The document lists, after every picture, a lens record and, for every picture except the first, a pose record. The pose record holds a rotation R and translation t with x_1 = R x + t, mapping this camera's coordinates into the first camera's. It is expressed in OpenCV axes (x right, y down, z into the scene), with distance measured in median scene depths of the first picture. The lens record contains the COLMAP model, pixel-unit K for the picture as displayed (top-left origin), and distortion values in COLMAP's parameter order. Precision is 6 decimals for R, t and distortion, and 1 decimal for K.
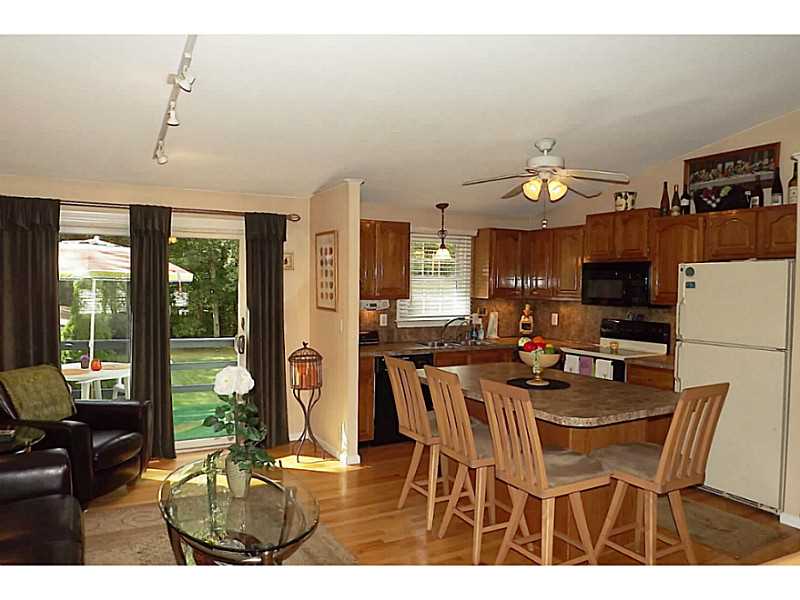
lens RADIAL K [[572.3, 0, 399.9], [0, 572.3, 300.2], [0, 0, 1]] dist [-0.023488, -0.004253]
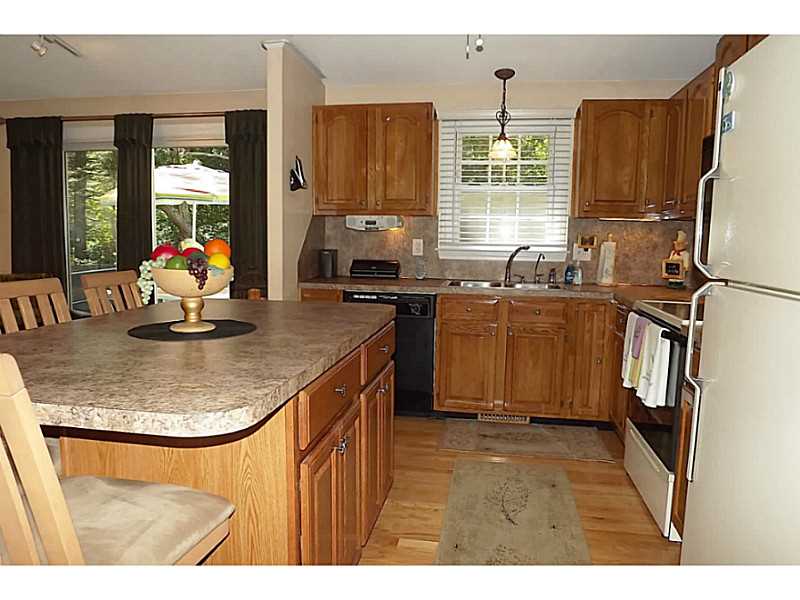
lens RADIAL K [[572.3, 0, 398.1], [0, 572.3, 302.7], [0, 0, 1]] dist [-0.023488, -0.004253]
pose [[0.779276, 0.075245, -0.622147, 0.403216], [-0.028316, 0.995979, 0.084990, 0.043094], [0.626040, -0.048614, 0.778274, 0.405848]]
